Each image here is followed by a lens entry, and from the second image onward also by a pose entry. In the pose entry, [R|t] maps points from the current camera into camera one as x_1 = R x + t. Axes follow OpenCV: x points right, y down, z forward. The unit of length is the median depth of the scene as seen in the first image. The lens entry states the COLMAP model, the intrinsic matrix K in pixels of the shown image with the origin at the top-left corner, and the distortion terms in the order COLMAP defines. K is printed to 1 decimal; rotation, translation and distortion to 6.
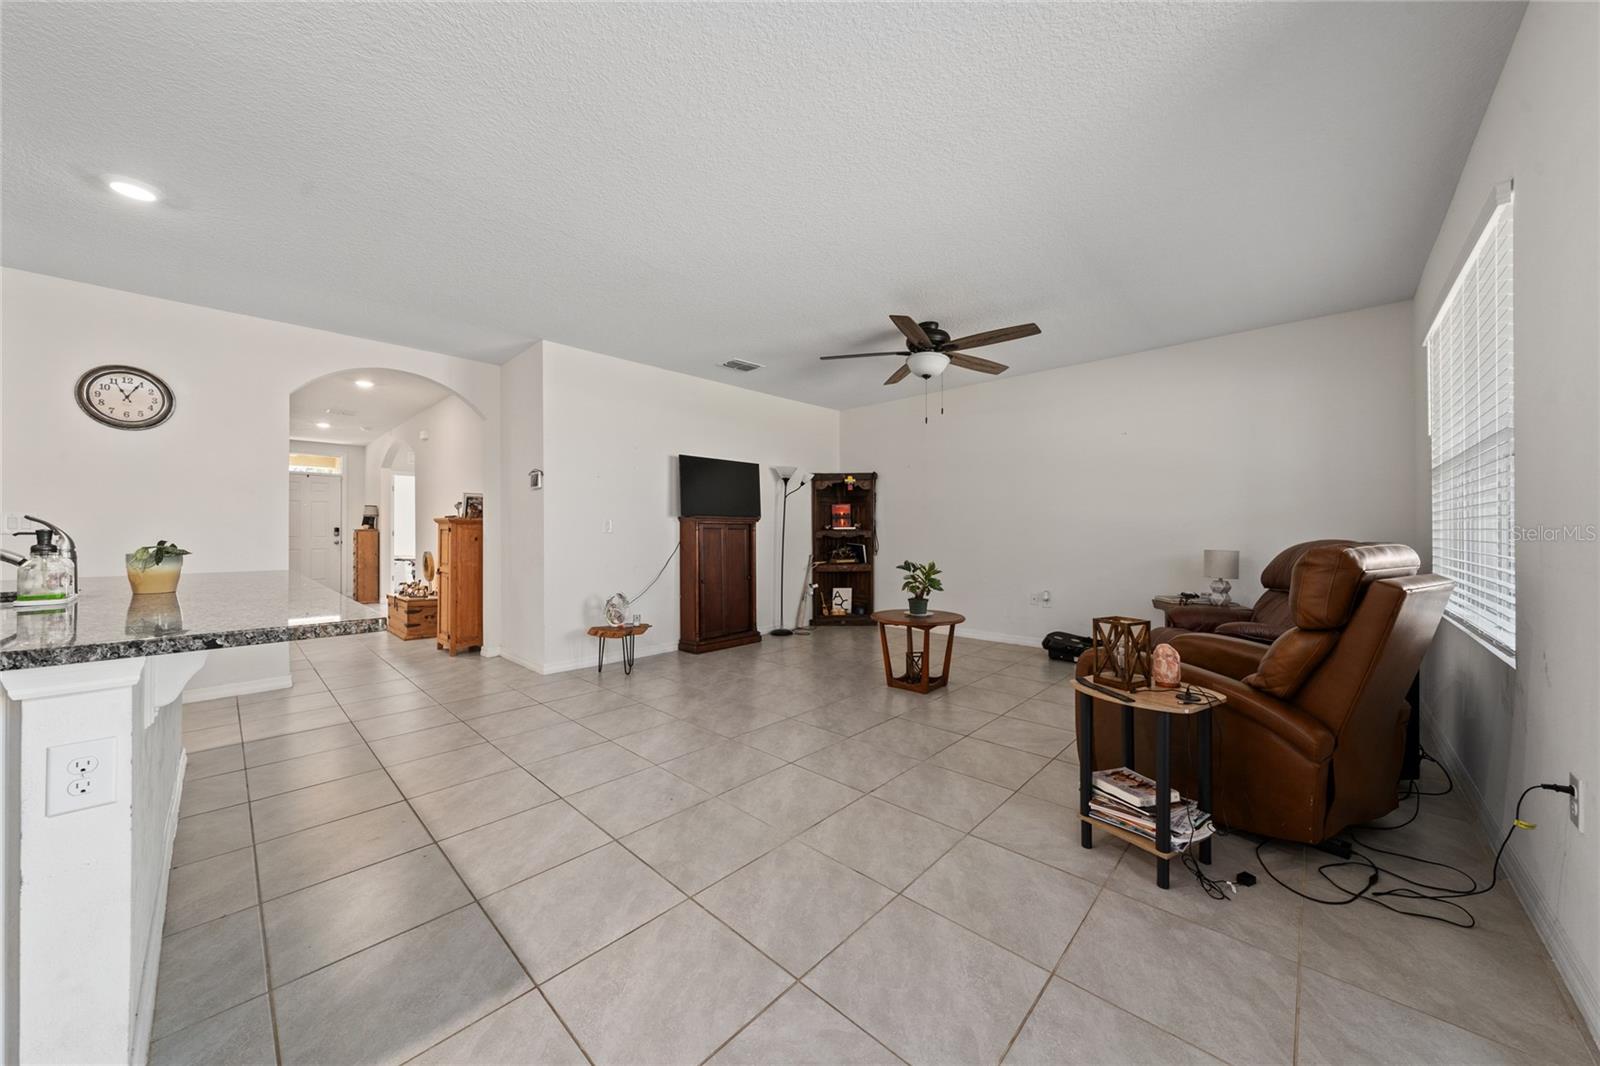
lens RADIAL K [[556.1, 0, 793.7], [0, 556.1, 533.2], [0, 0, 1]] dist [-0.003215, 0.001021]
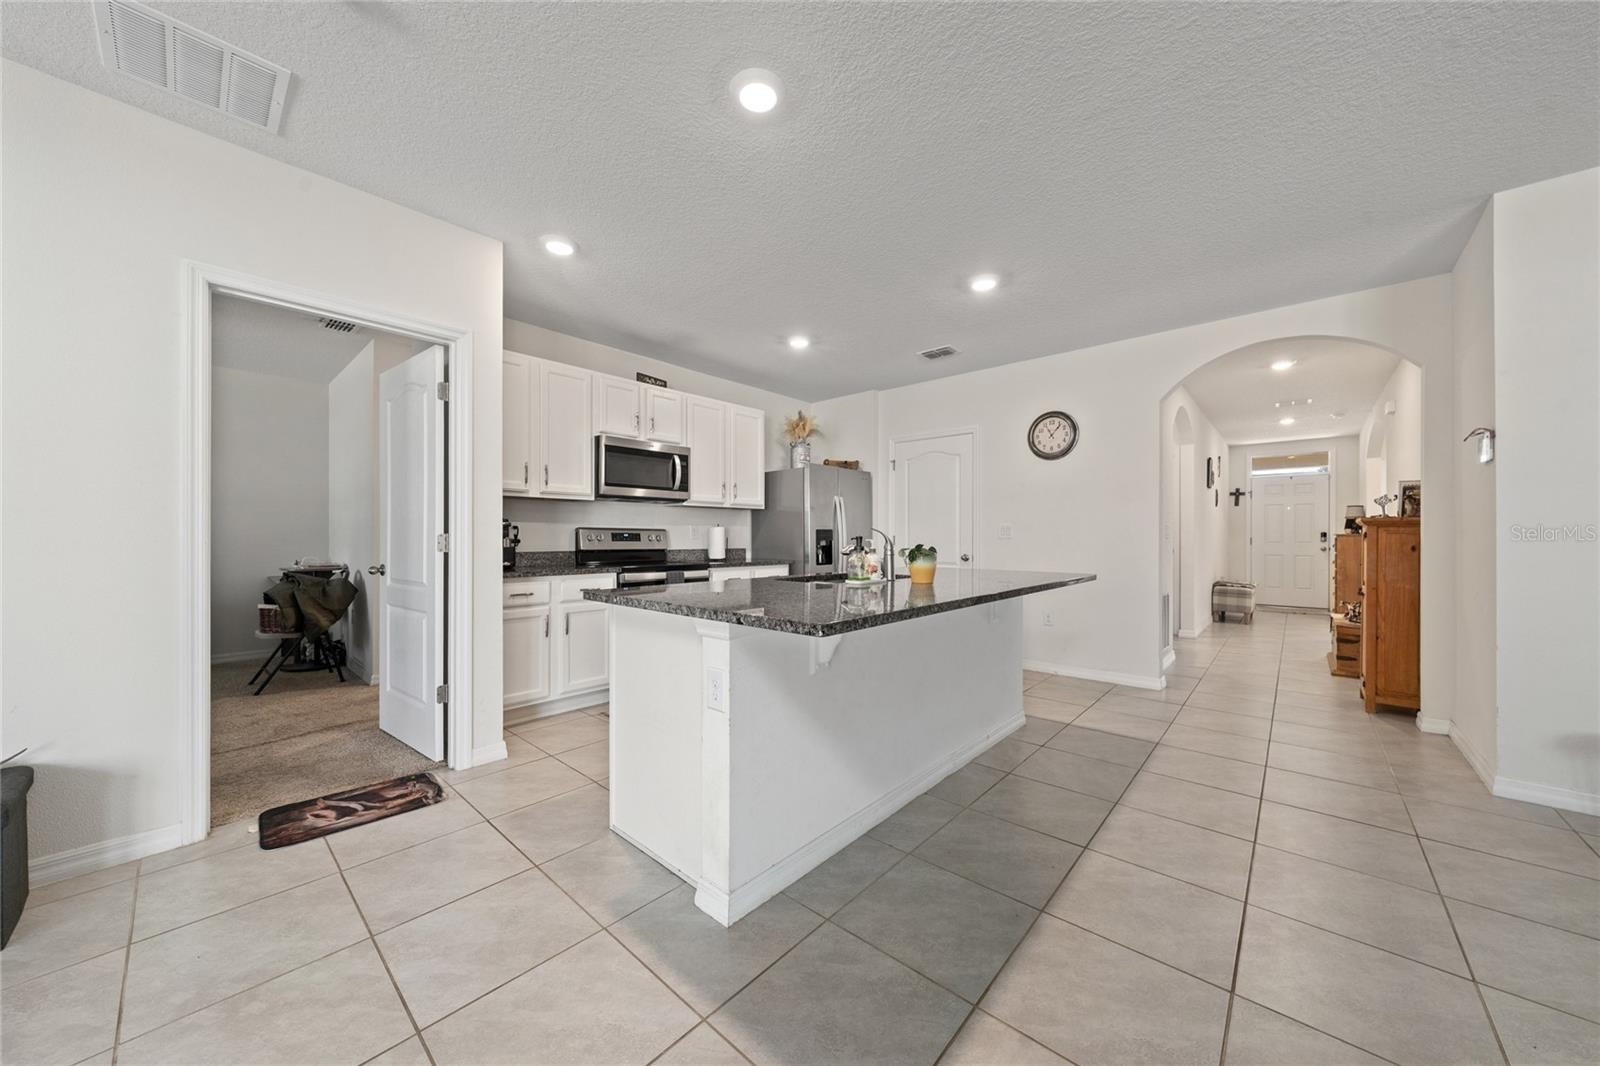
lens RADIAL K [[556.1, 0, 799.7], [0, 556.1, 538.1], [0, 0, 1]] dist [-0.003215, 0.001021]
pose [[0.034249, 0.003834, -0.999406, 0.089124], [-0.003890, 0.999986, 0.003703, -0.002312], [0.999406, 0.003761, 0.034264, 0.307504]]
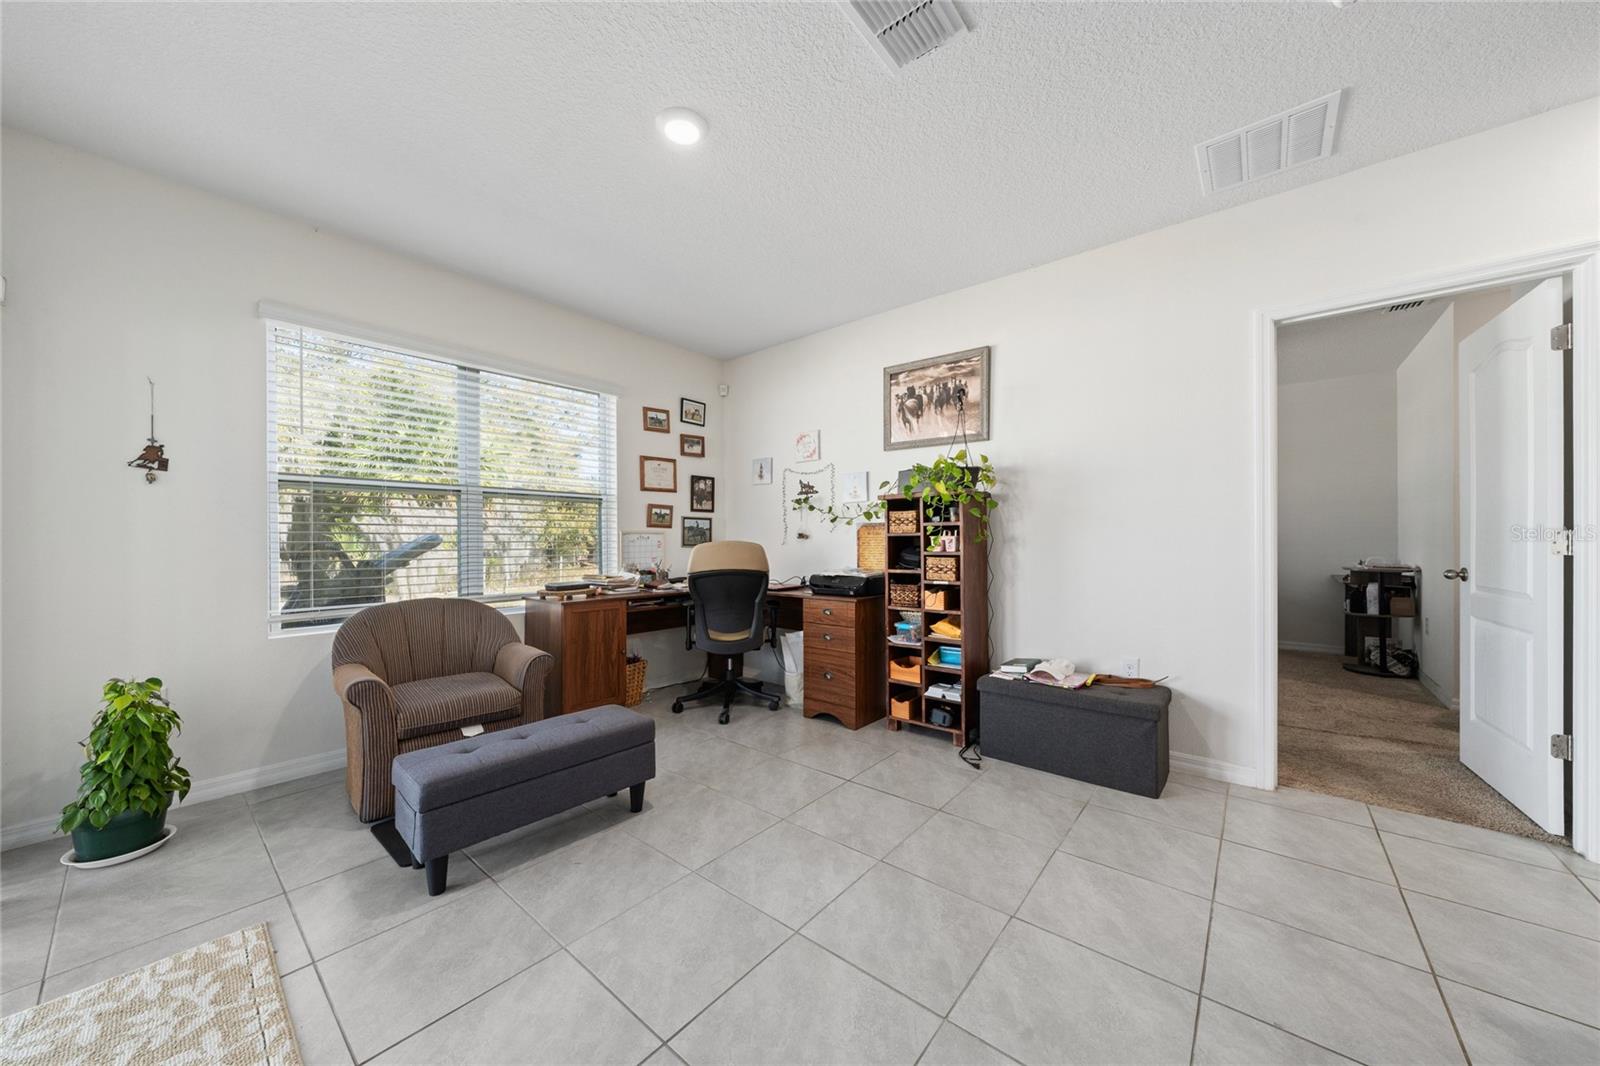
lens RADIAL K [[556.1, 0, 798.5], [0, 556.1, 538.7], [0, 0, 1]] dist [-0.003215, 0.001021]
pose [[-0.997535, 0.007155, -0.069806, 0.120275], [0.006986, 0.999972, 0.002658, -0.001780], [0.069823, 0.002164, -0.997557, 0.348942]]
